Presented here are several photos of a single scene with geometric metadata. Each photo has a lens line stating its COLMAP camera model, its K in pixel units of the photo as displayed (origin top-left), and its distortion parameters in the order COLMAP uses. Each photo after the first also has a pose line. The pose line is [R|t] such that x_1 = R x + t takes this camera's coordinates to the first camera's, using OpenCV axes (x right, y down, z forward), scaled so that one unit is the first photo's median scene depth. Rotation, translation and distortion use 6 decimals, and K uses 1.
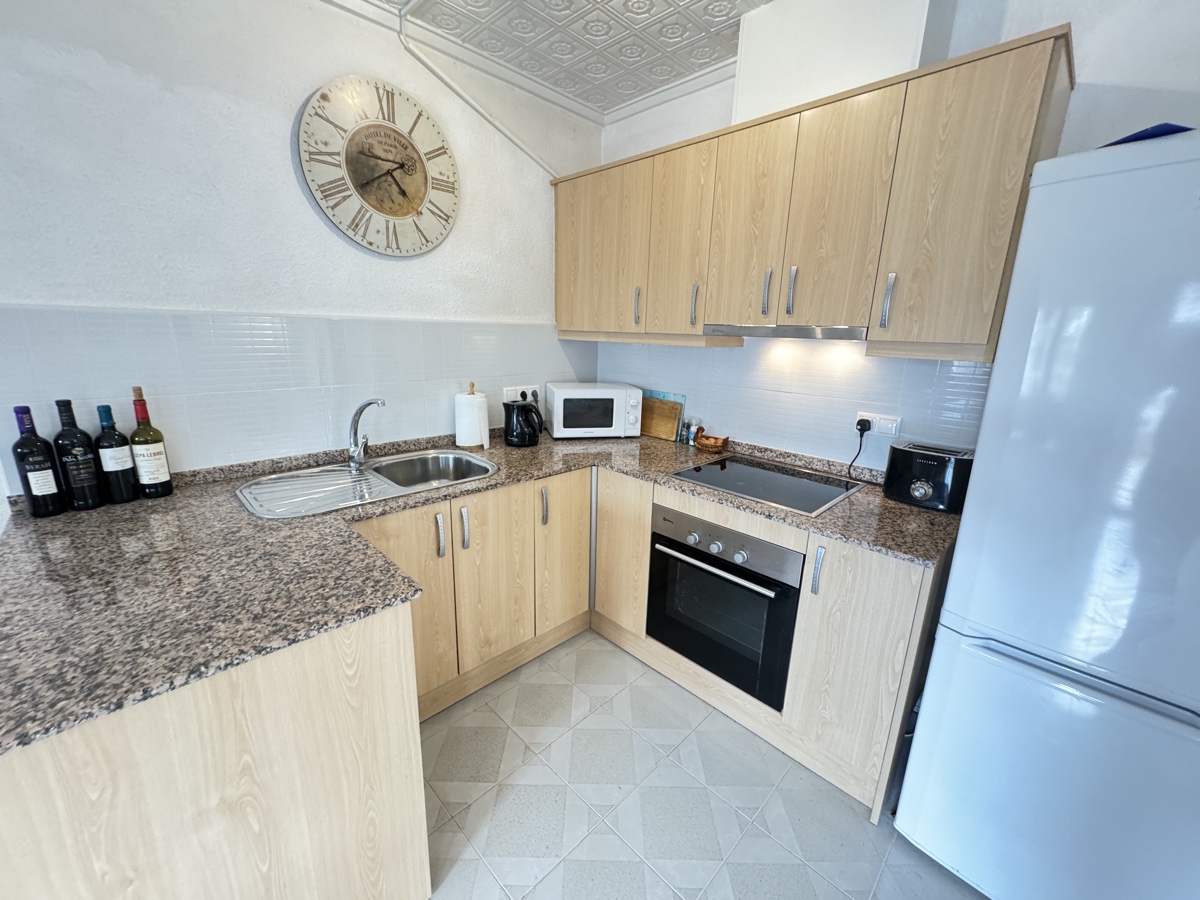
lens RADIAL K [[482.1, 0, 596.7], [0, 482.1, 444.3], [0, 0, 1]] dist [0.006209, -0.000567]
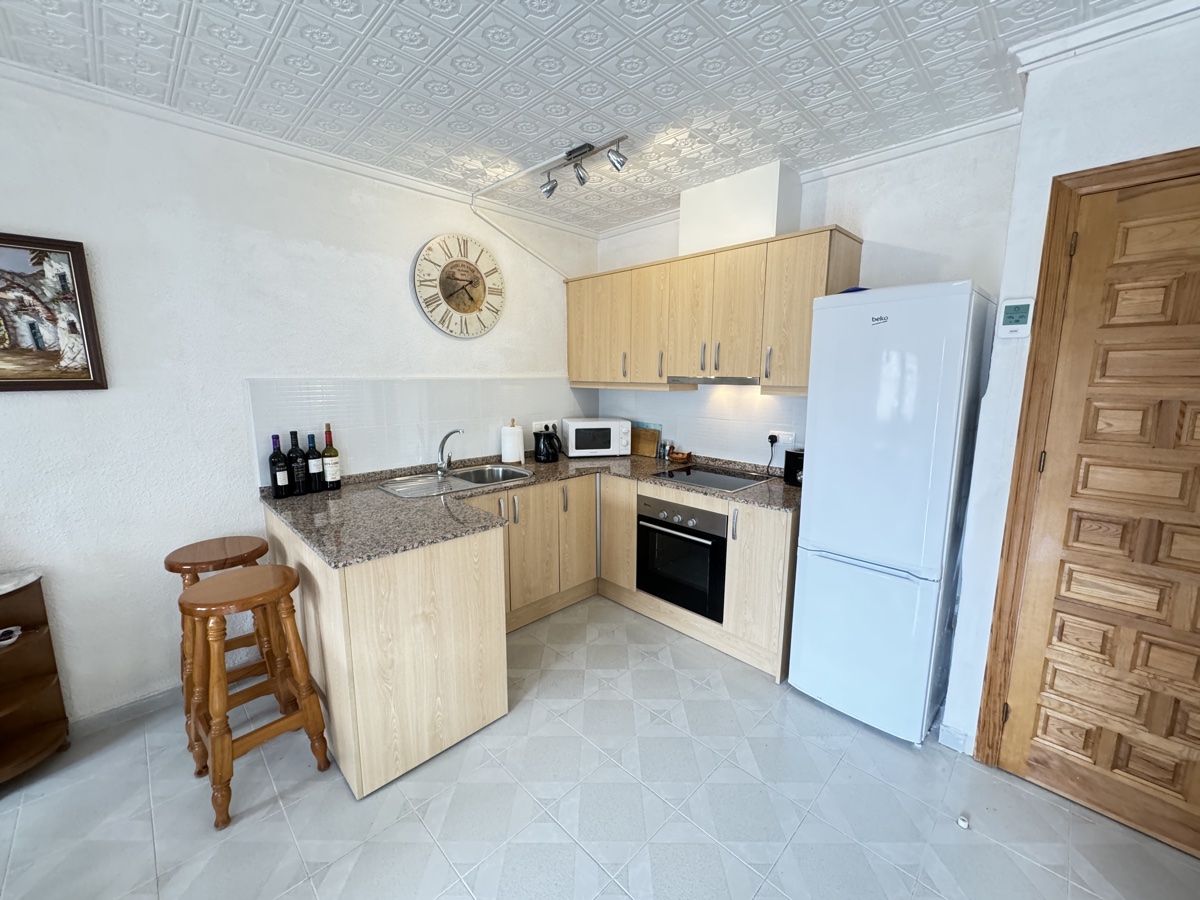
lens RADIAL K [[482.1, 0, 596.7], [0, 482.1, 444.3], [0, 0, 1]] dist [0.006209, -0.000567]
pose [[0.999671, -0.024201, -0.008514, 0.006577], [0.023379, 0.996007, -0.086160, 0.094129], [0.010565, 0.085932, 0.996245, -0.517970]]
